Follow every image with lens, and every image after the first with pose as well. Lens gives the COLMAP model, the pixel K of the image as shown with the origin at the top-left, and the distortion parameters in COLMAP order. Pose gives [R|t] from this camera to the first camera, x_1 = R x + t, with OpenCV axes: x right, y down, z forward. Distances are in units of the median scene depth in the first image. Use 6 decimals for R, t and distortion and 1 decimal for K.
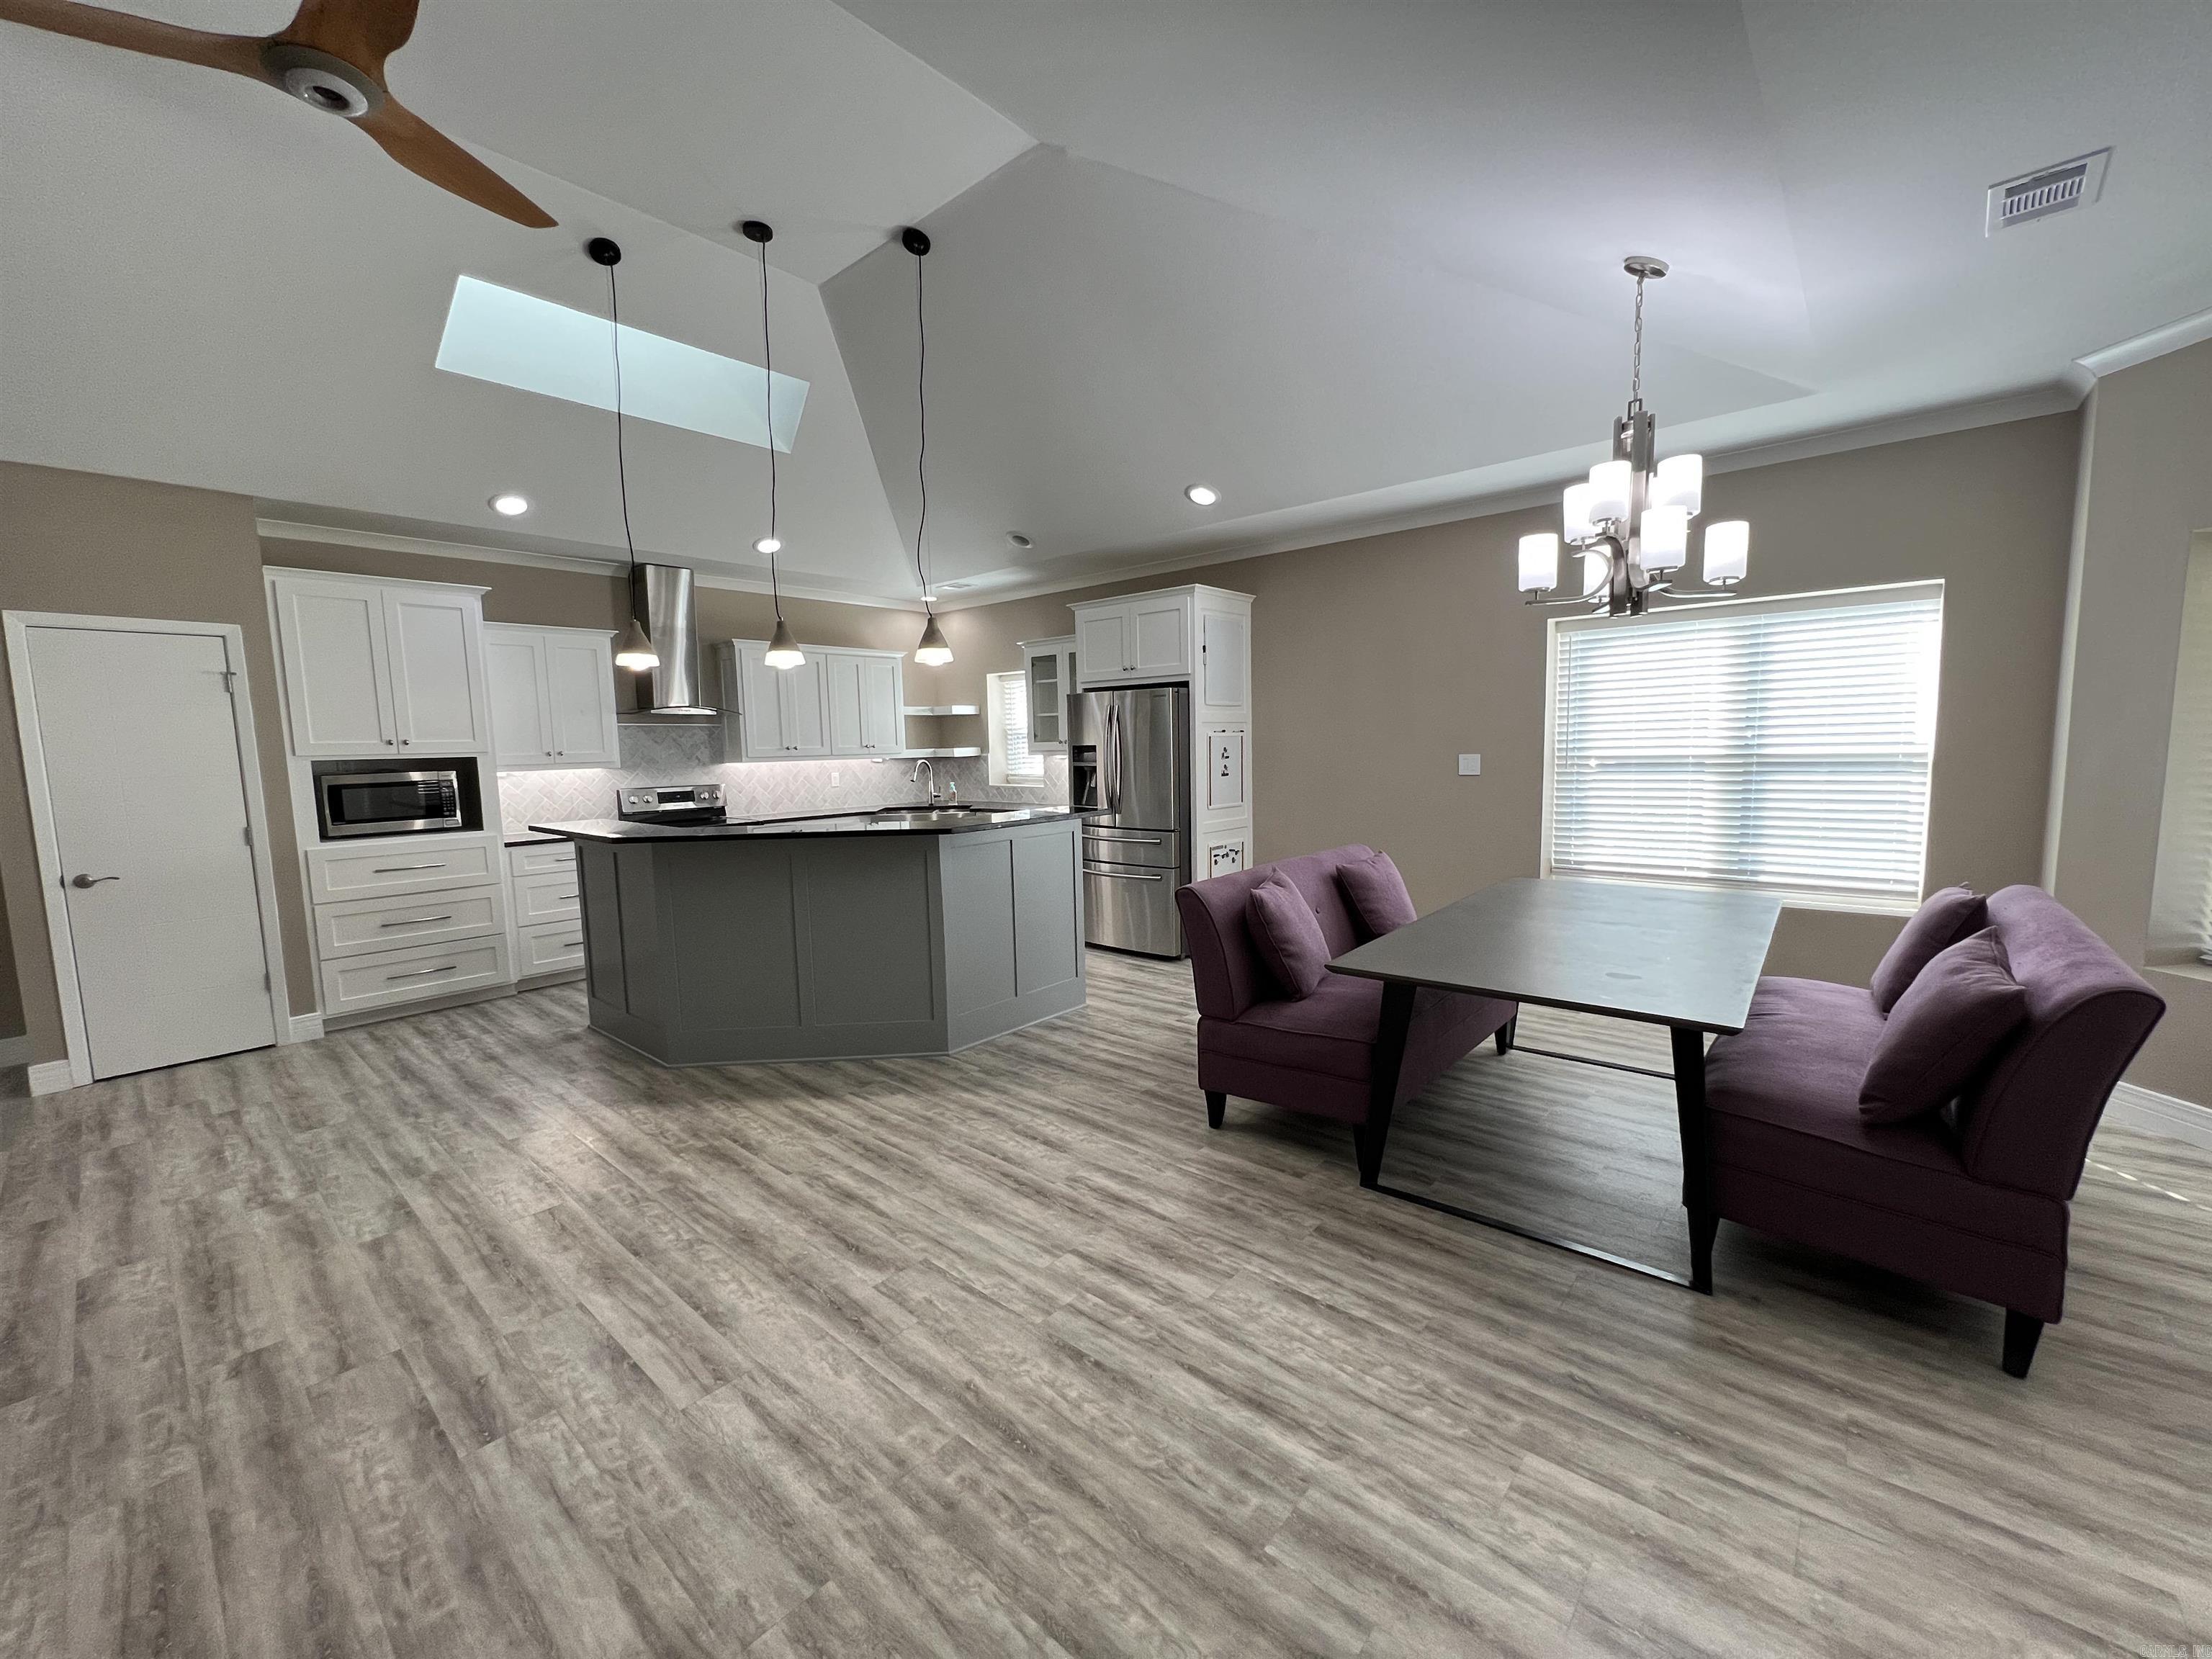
lens RADIAL K [[885.1, 0, 1106.3], [0, 885.1, 834.0], [0, 0, 1]] dist [0.000402, 0.000342]
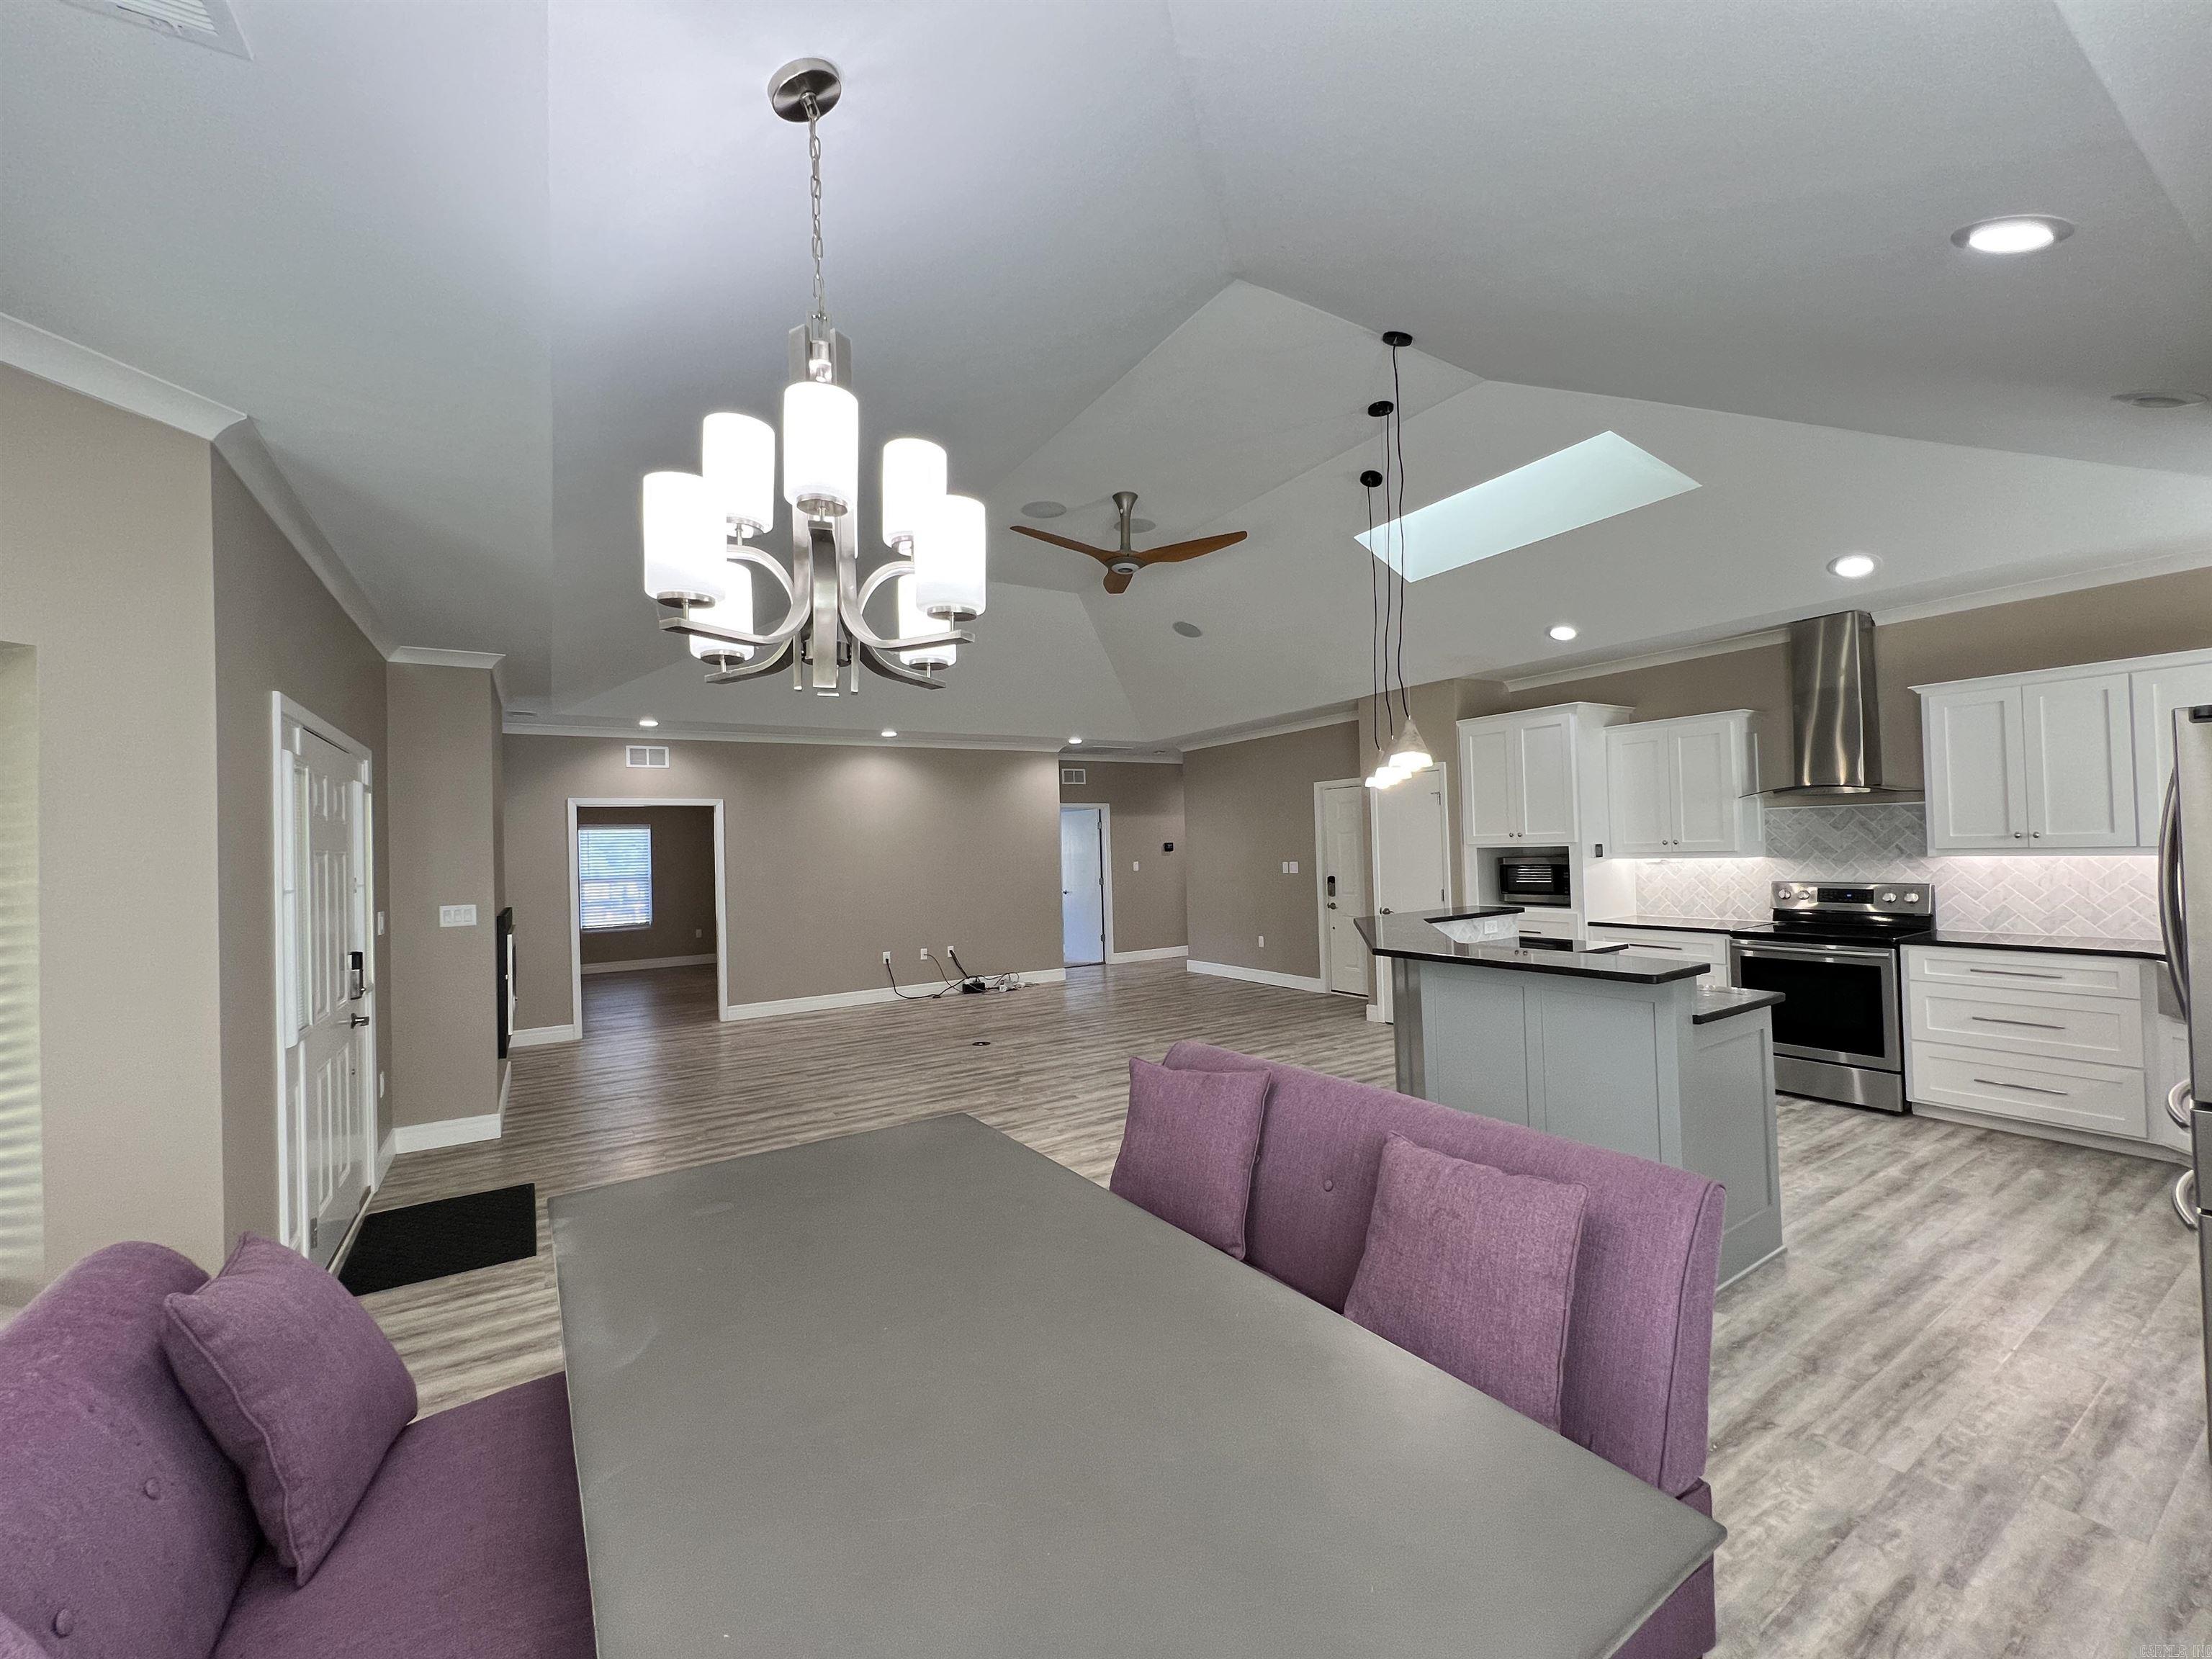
lens RADIAL K [[885.1, 0, 1106.3], [0, 885.1, 834.0], [0, 0, 1]] dist [0.000402, 0.000342]
pose [[-0.282114, 0.013267, -0.959289, 0.705691], [-0.068513, 0.997073, 0.033938, -0.120190], [0.956931, 0.075298, -0.280379, 0.888364]]
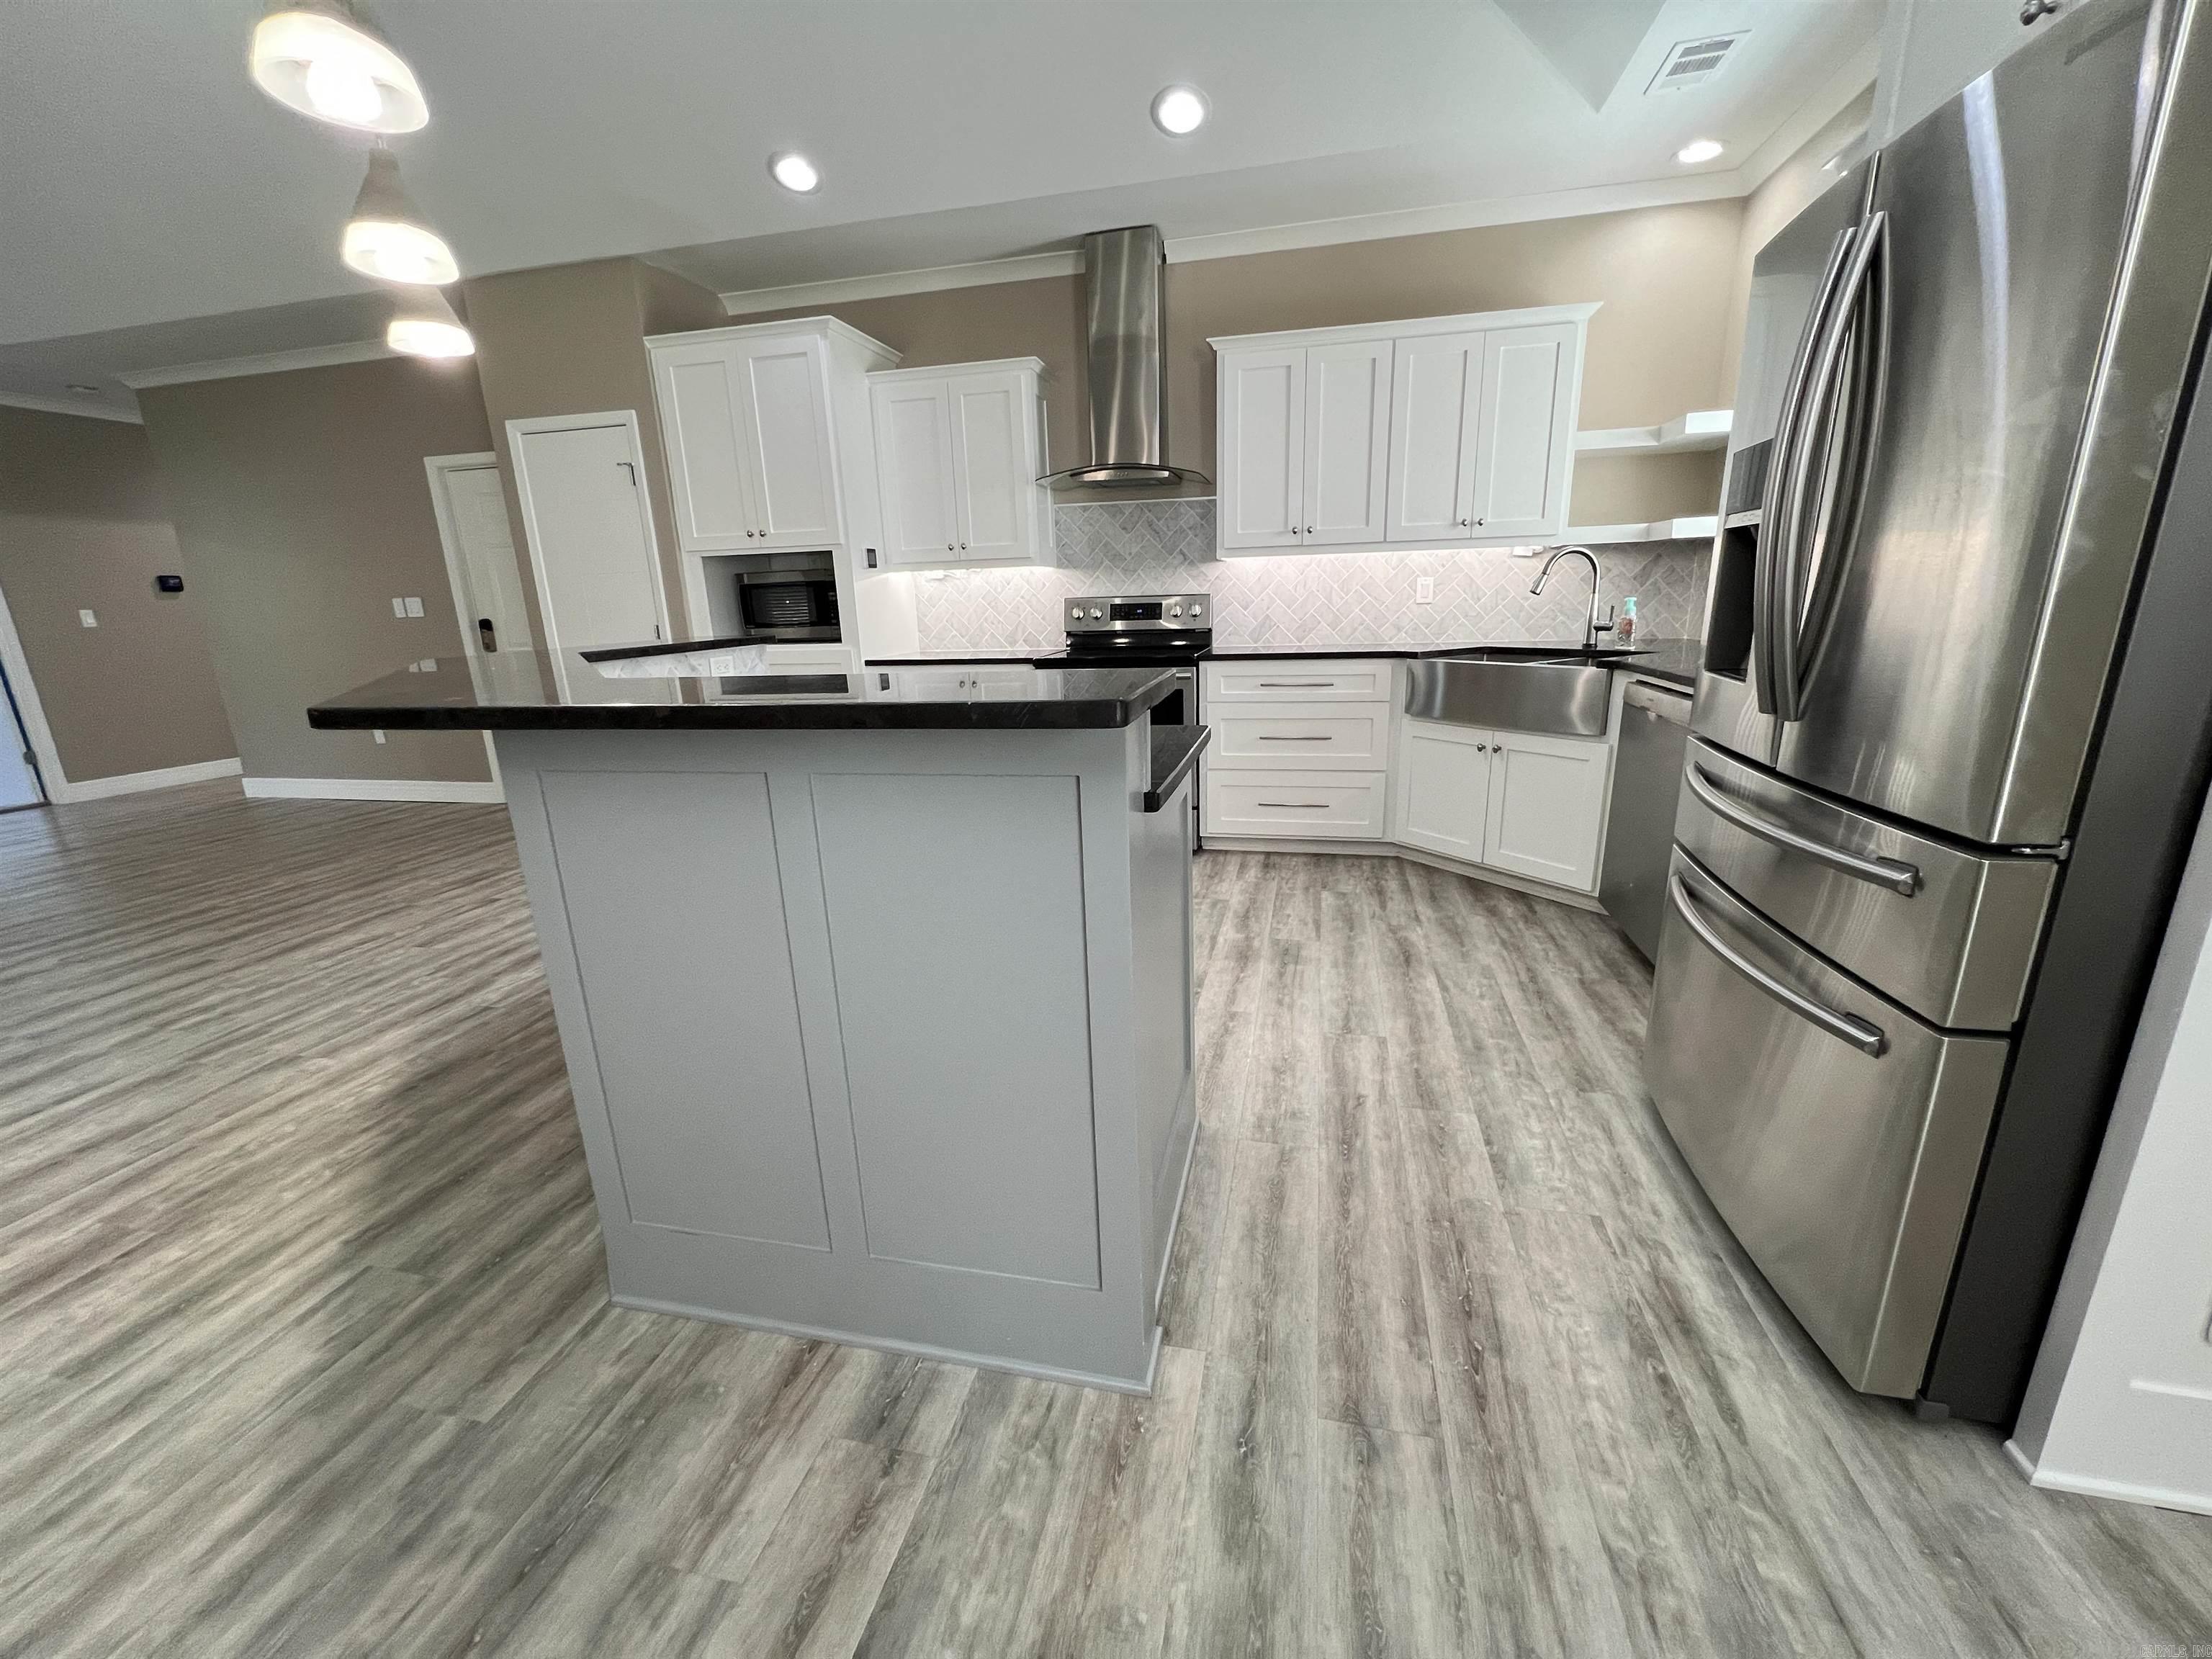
lens RADIAL K [[887.8, 0, 1111.5], [0, 887.8, 840.1], [0, 0, 1]] dist [-0.000313, 0.000127]
pose [[0.476989, 0.238615, -0.845898, 0.191186], [-0.074268, 0.969942, 0.231727, -0.043456], [0.875766, -0.047708, 0.480373, 0.984779]]
